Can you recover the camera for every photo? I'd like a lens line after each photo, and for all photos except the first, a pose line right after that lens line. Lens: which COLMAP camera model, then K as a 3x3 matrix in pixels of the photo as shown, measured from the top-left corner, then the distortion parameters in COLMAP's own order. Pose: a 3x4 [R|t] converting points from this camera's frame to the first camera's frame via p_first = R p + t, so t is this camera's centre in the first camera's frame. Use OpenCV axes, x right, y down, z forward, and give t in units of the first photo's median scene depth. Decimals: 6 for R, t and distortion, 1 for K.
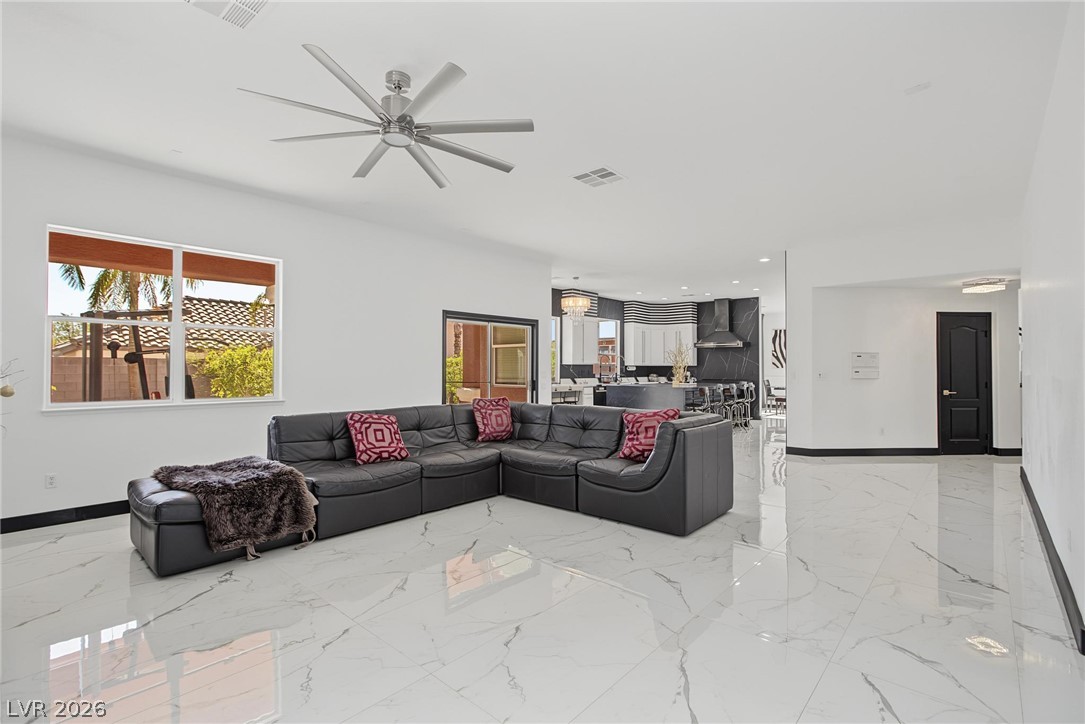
lens RADIAL K [[491.9, 0, 542.5], [0, 491.9, 362.0], [0, 0, 1]] dist [-0.000688, 0.000082]
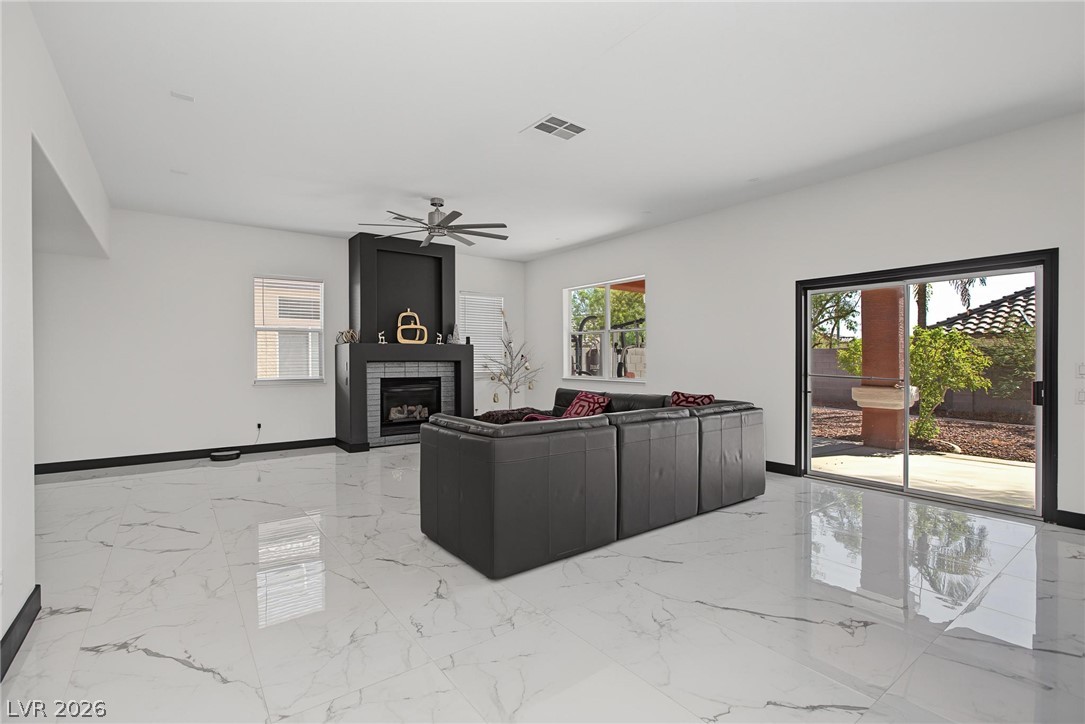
lens RADIAL K [[491.9, 0, 542.5], [0, 491.9, 362.0], [0, 0, 1]] dist [-0.000688, 0.000082]
pose [[-0.199475, 0.011627, -0.979834, 1.472375], [0.013280, 0.999870, 0.009162, 0.017590], [0.979813, -0.011185, -0.199604, 1.773452]]
